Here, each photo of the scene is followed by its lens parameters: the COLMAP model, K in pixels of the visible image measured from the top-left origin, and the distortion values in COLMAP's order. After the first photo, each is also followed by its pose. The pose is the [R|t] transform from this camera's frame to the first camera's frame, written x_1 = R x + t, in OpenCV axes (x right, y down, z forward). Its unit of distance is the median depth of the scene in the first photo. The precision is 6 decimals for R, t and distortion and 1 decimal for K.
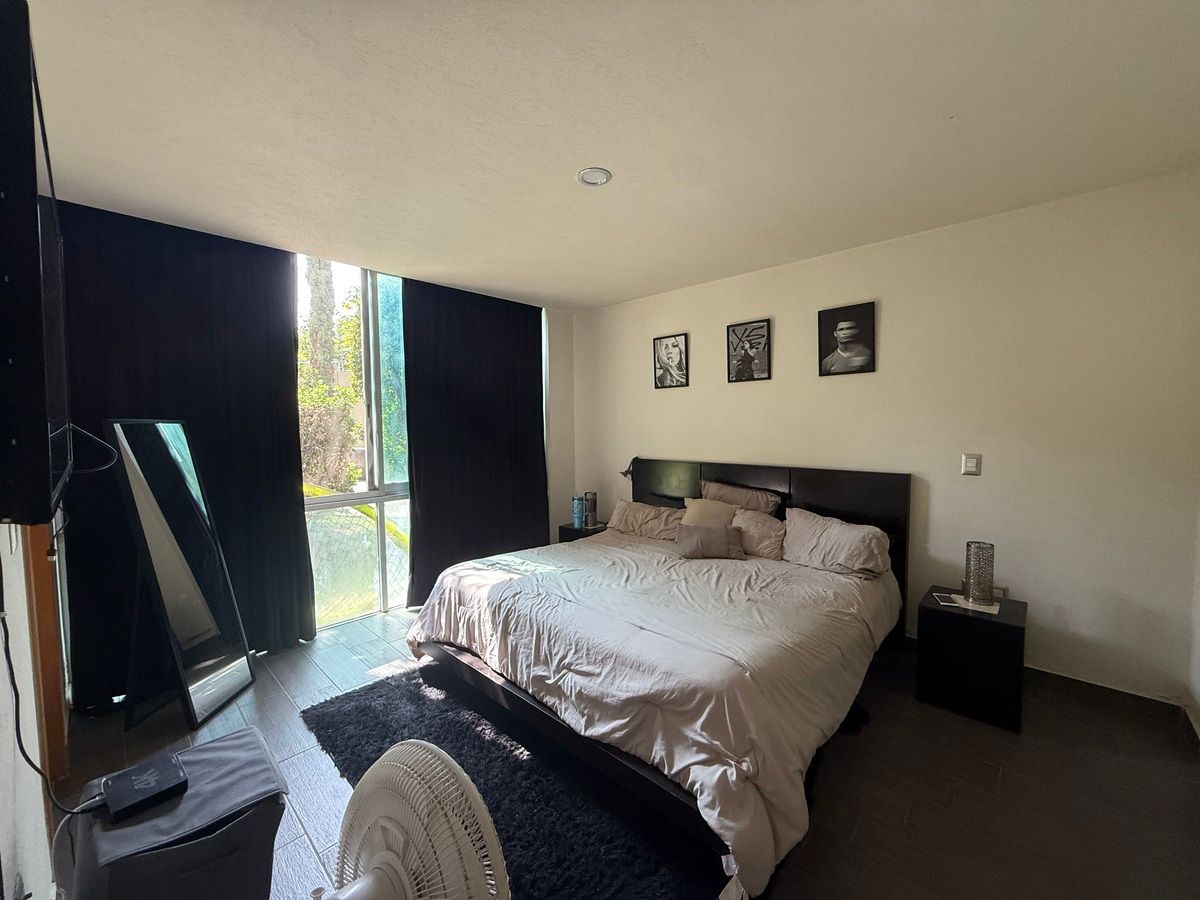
lens RADIAL K [[476.8, 0, 597.5], [0, 476.8, 450.4], [0, 0, 1]] dist [-0.000433, 0.000038]
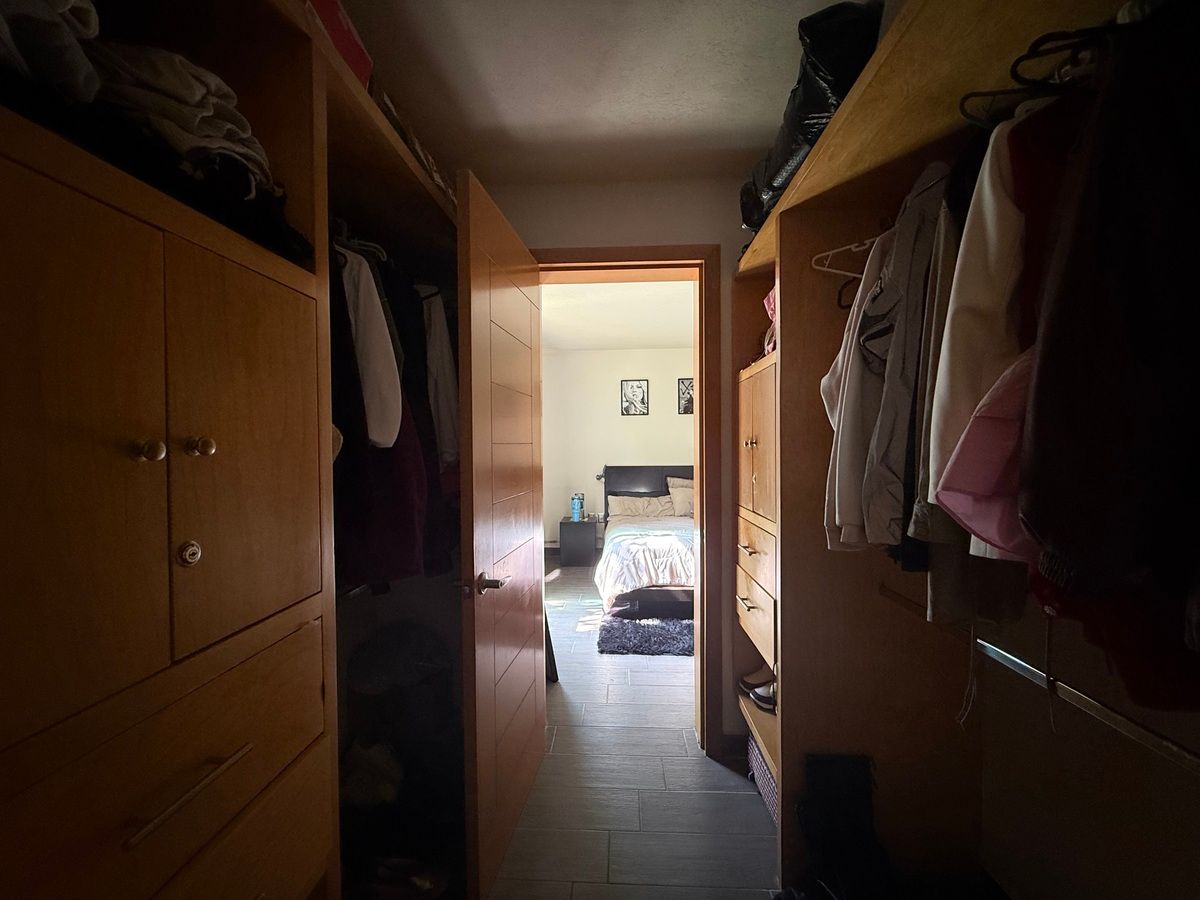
lens RADIAL K [[476.8, 0, 597.5], [0, 476.8, 450.4], [0, 0, 1]] dist [-0.000433, 0.000038]
pose [[0.767543, -0.007355, 0.640955, -0.886039], [0.036885, 0.998784, -0.032708, 0.018286], [-0.639935, 0.048747, 0.766881, -0.032653]]
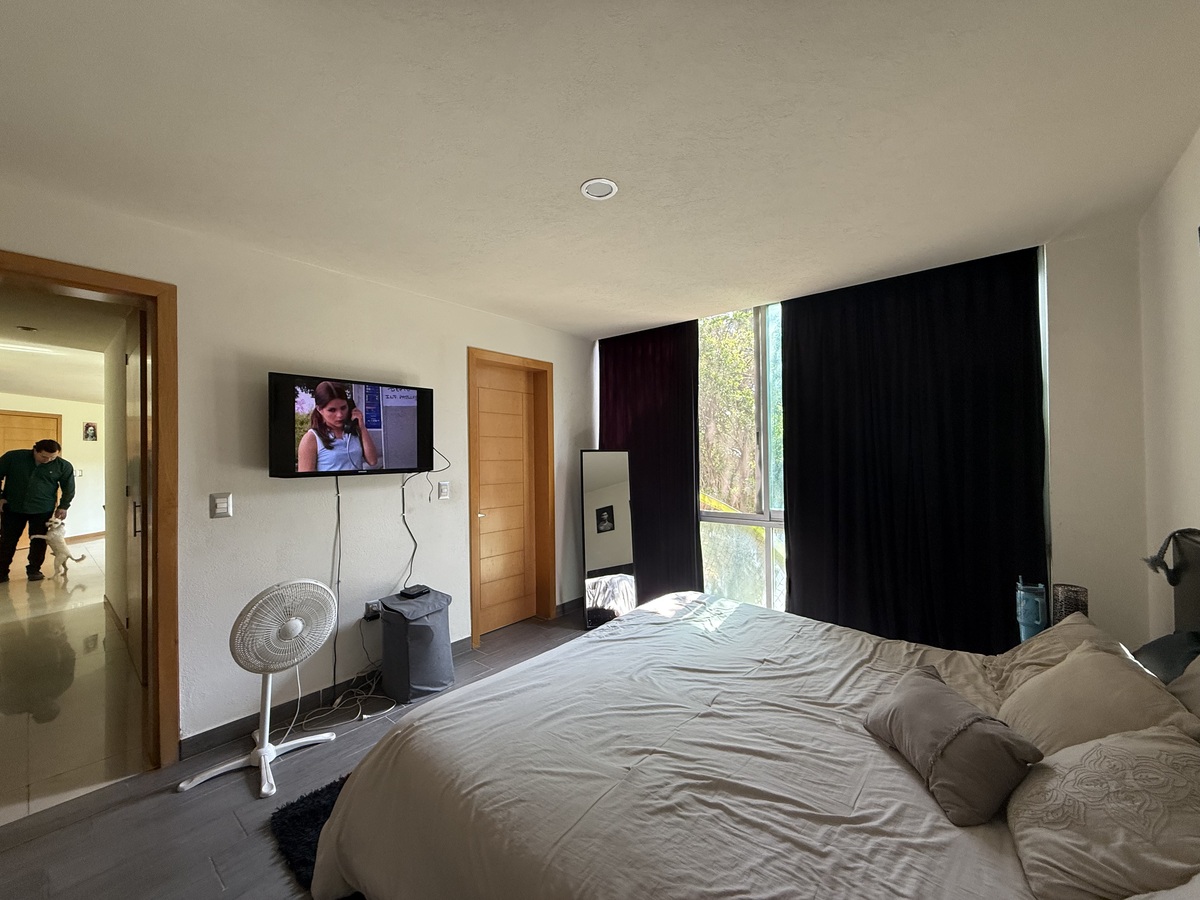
lens RADIAL K [[476.8, 0, 597.5], [0, 476.8, 450.4], [0, 0, 1]] dist [-0.000433, 0.000038]
pose [[0.057947, -0.001694, -0.998318, 0.498819], [-0.046744, 0.998897, -0.004408, -0.030803], [0.997225, 0.046920, 0.057804, 0.522463]]
